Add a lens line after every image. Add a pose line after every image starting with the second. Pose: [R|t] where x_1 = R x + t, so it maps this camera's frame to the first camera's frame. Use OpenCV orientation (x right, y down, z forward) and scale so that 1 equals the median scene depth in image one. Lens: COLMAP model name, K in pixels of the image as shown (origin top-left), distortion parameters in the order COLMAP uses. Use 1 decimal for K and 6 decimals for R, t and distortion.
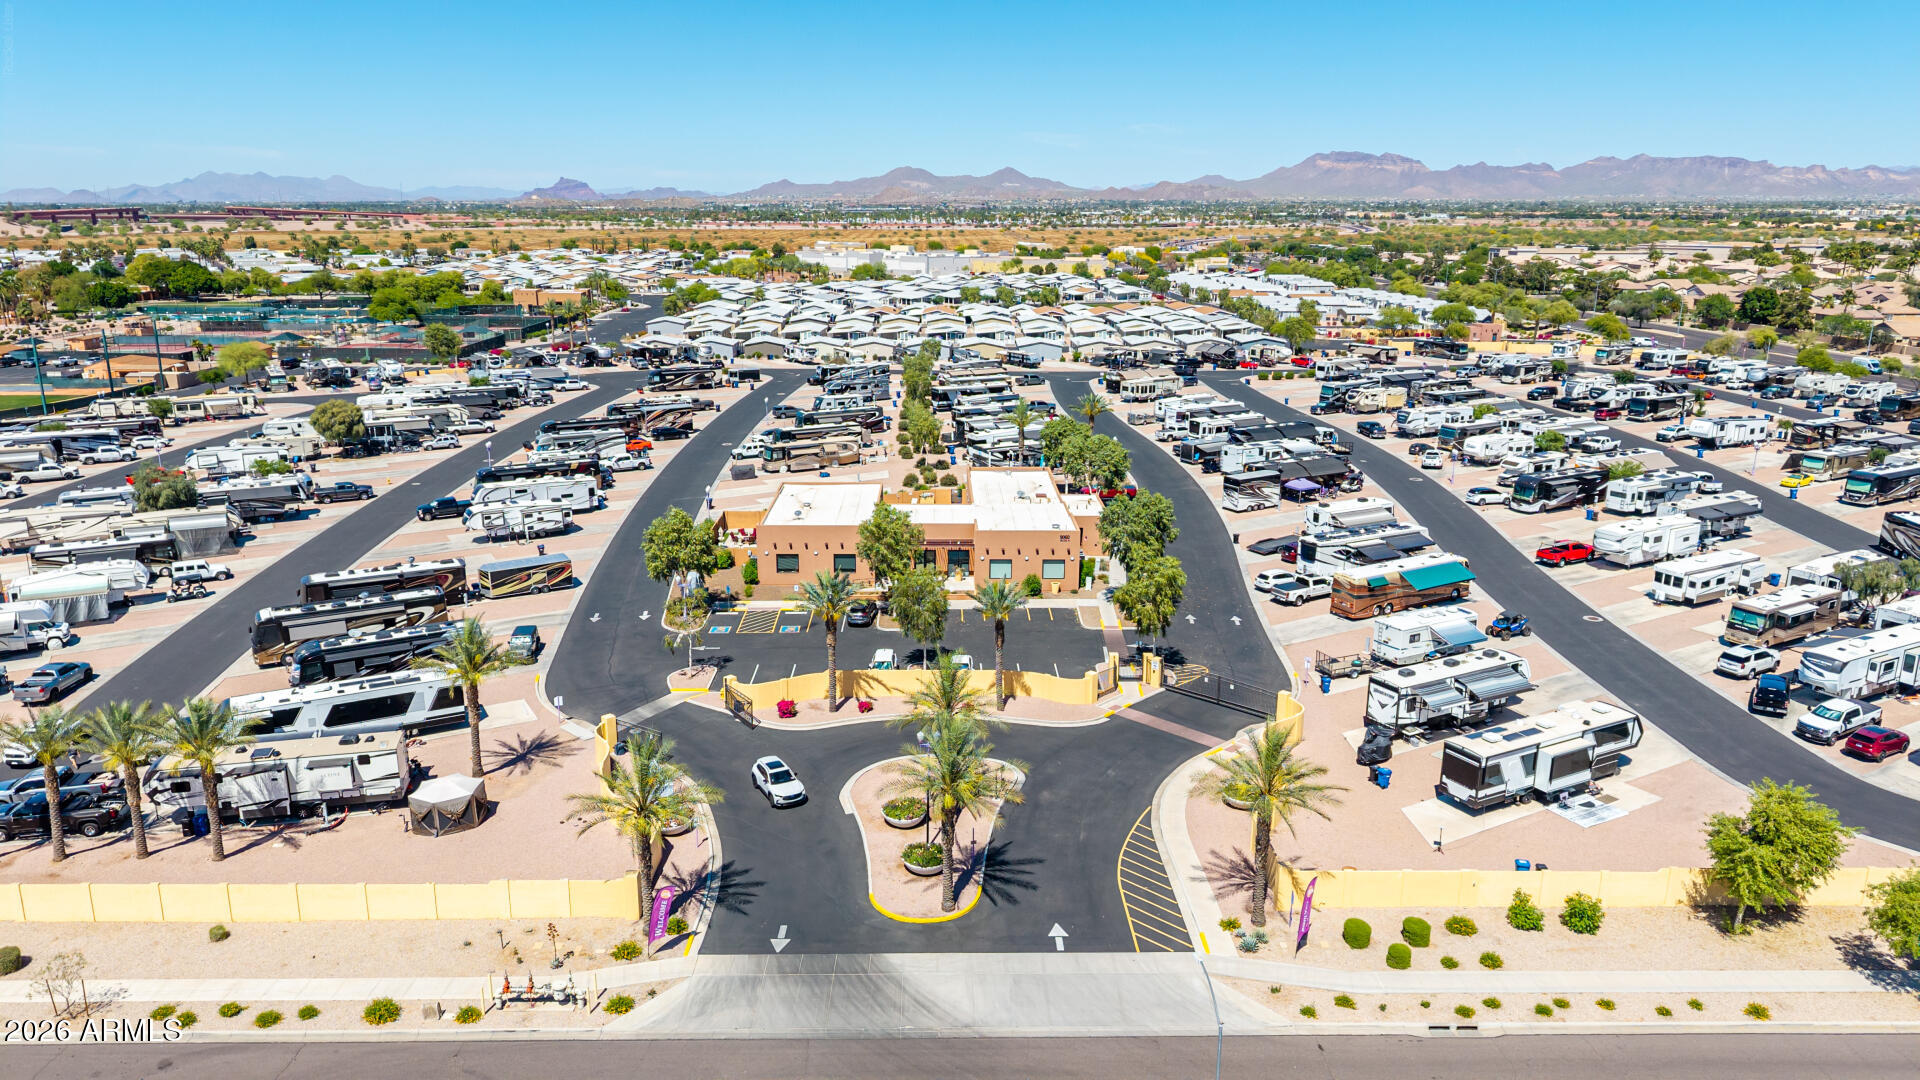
lens RADIAL K [[1282.3, 0, 952.2], [0, 1282.3, 538.5], [0, 0, 1]] dist [0.036984, -0.033712]
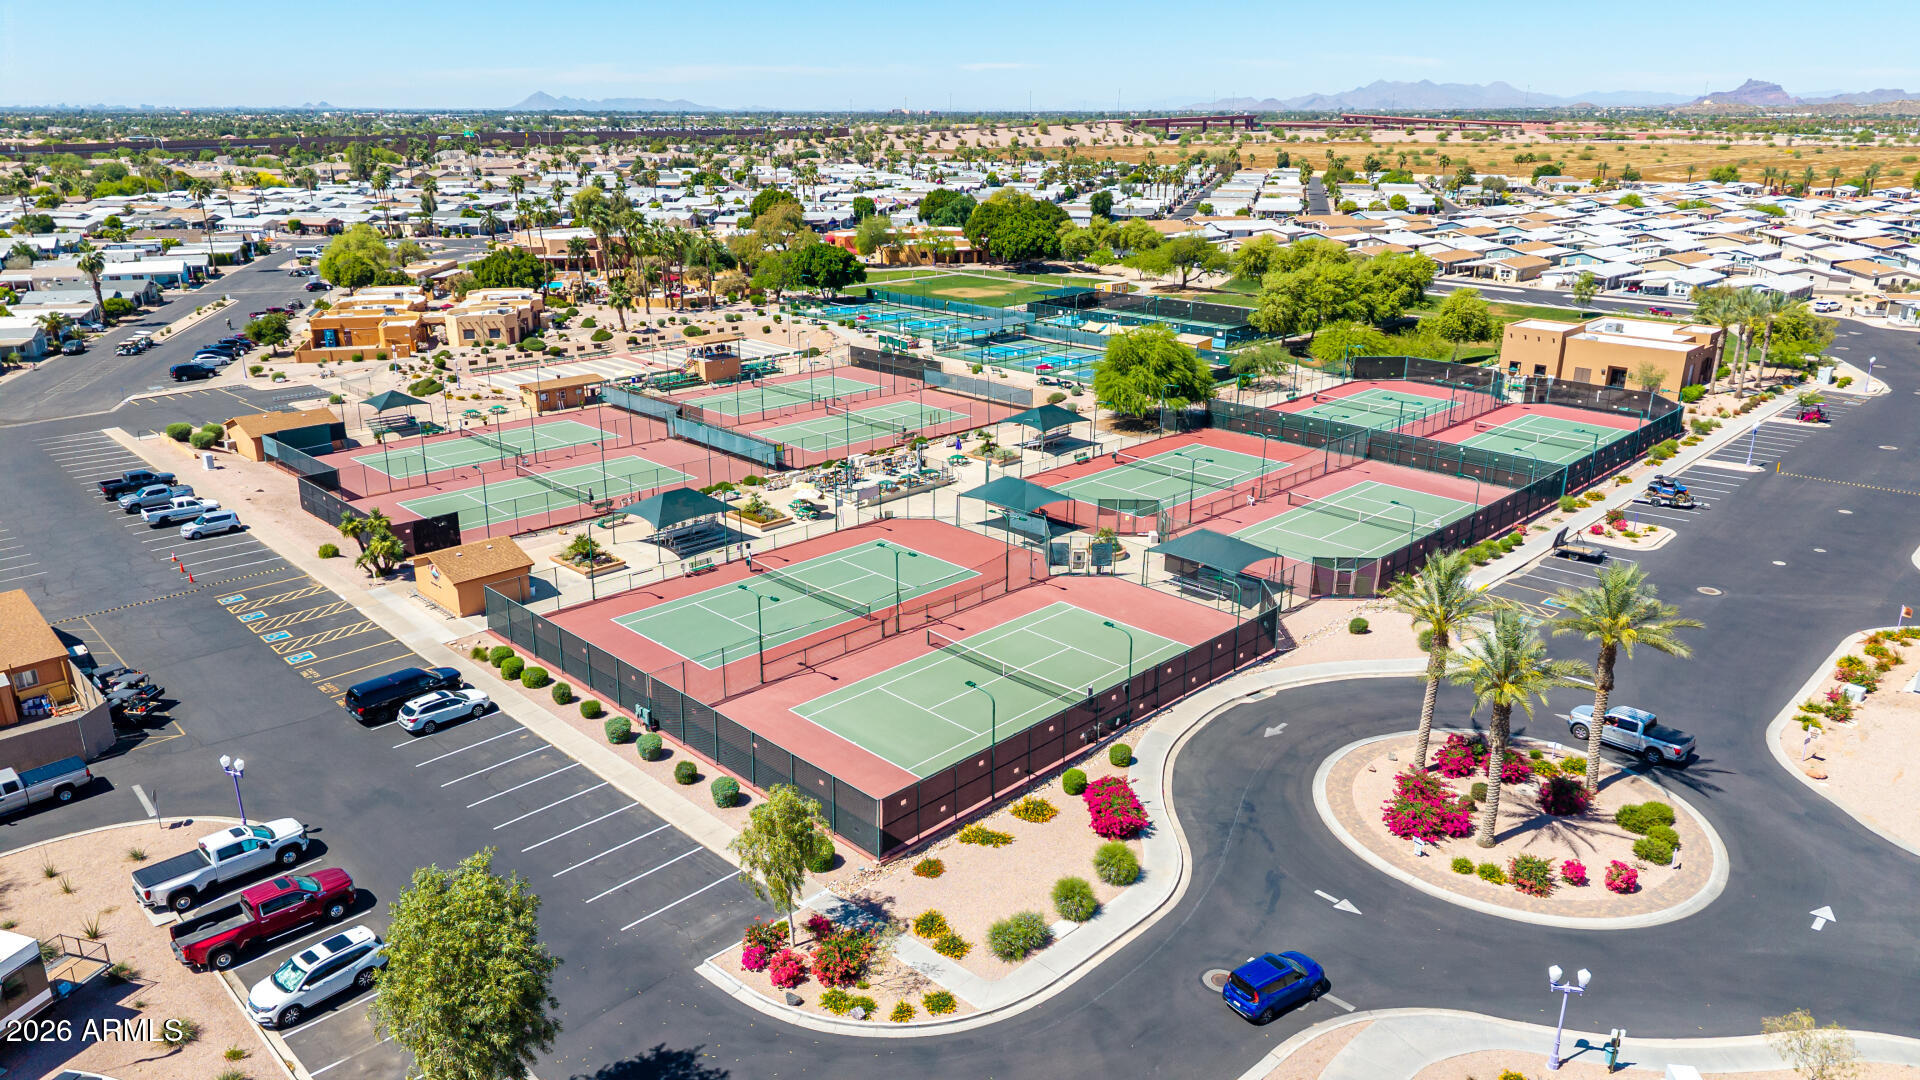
lens RADIAL K [[1282.3, 0, 958.0], [0, 1282.3, 538.1], [0, 0, 1]] dist [0.036984, -0.033712]
pose [[0.691672, 0.231180, -0.684212, -0.049417], [-0.185673, 0.972461, 0.140876, -0.045139], [0.697936, 0.029600, 0.715548, 0.174663]]
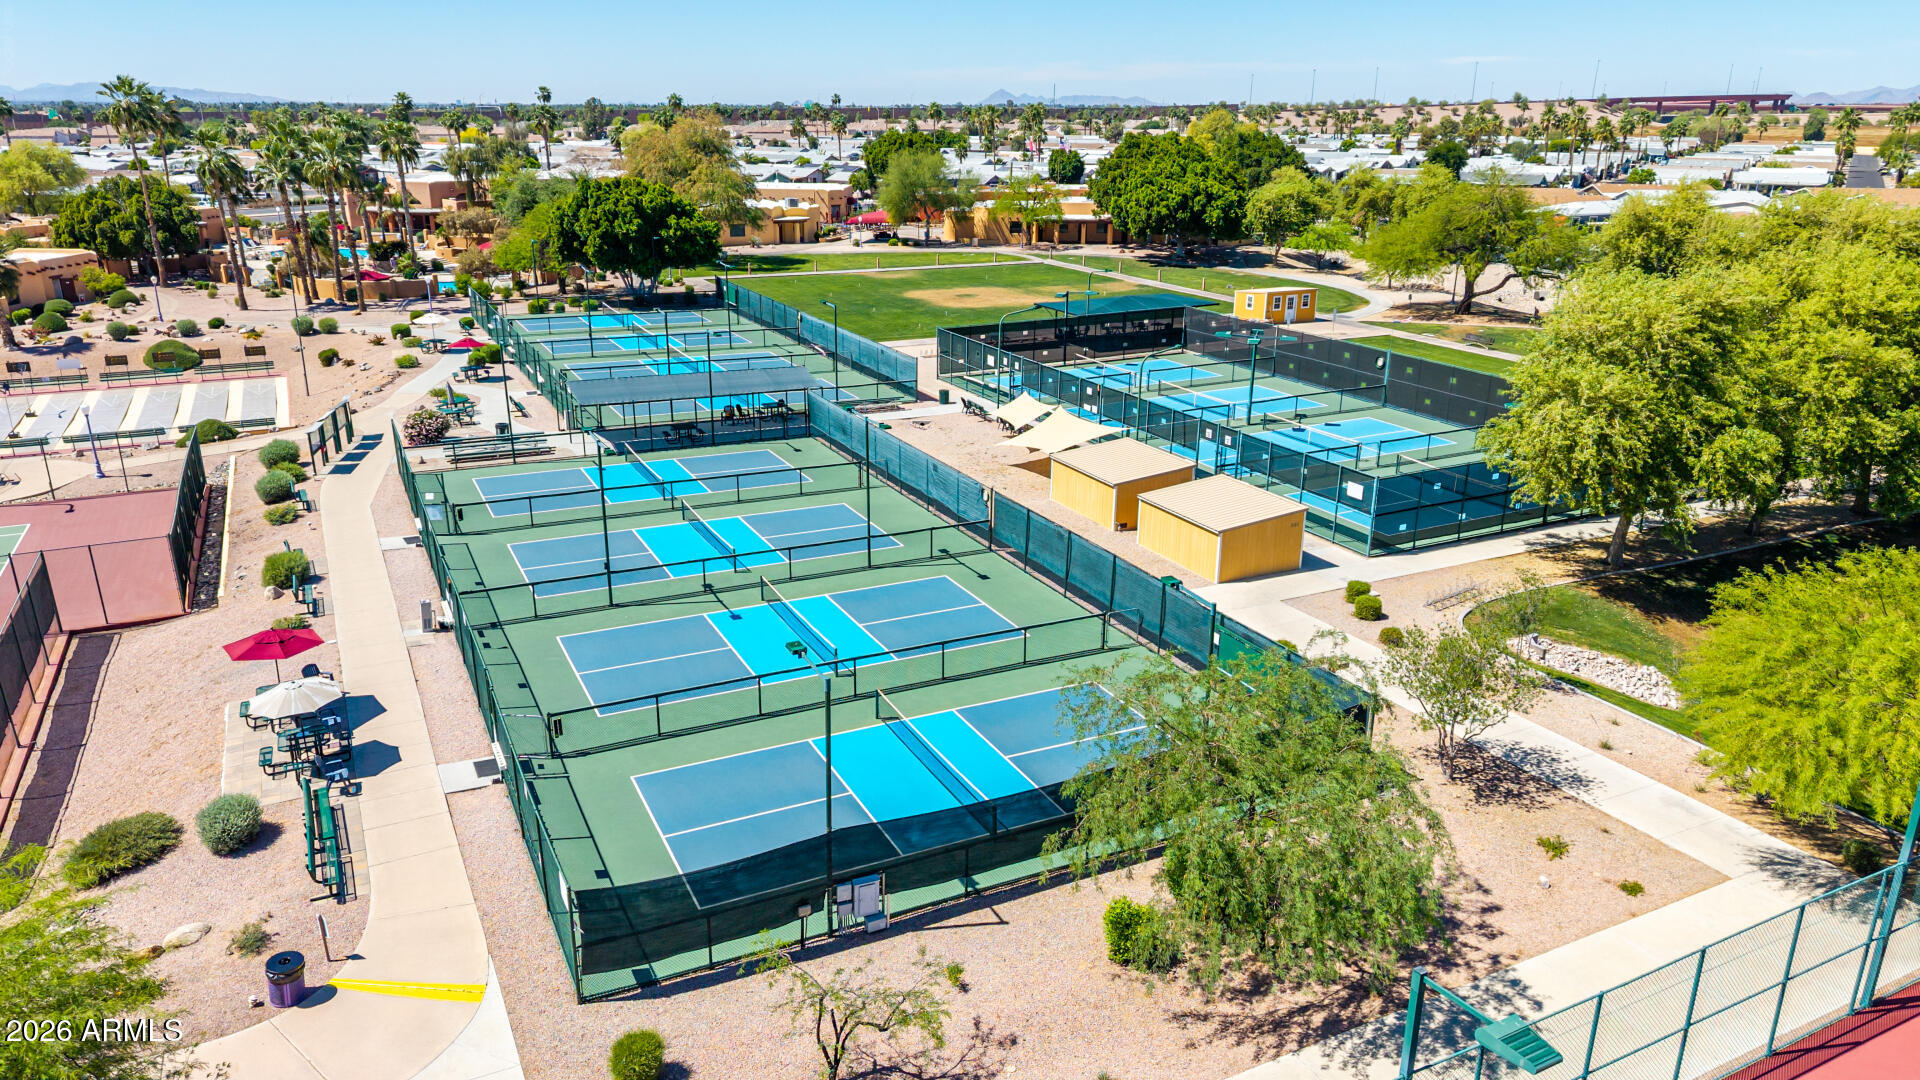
lens RADIAL K [[1282.3, 0, 963.9], [0, 1282.3, 542.4], [0, 0, 1]] dist [0.036984, -0.033712]
pose [[0.418568, 0.293769, -0.859361, -0.101914], [-0.233491, 0.949241, 0.210768, -0.055895], [0.877658, 0.112432, 0.465914, 0.265068]]
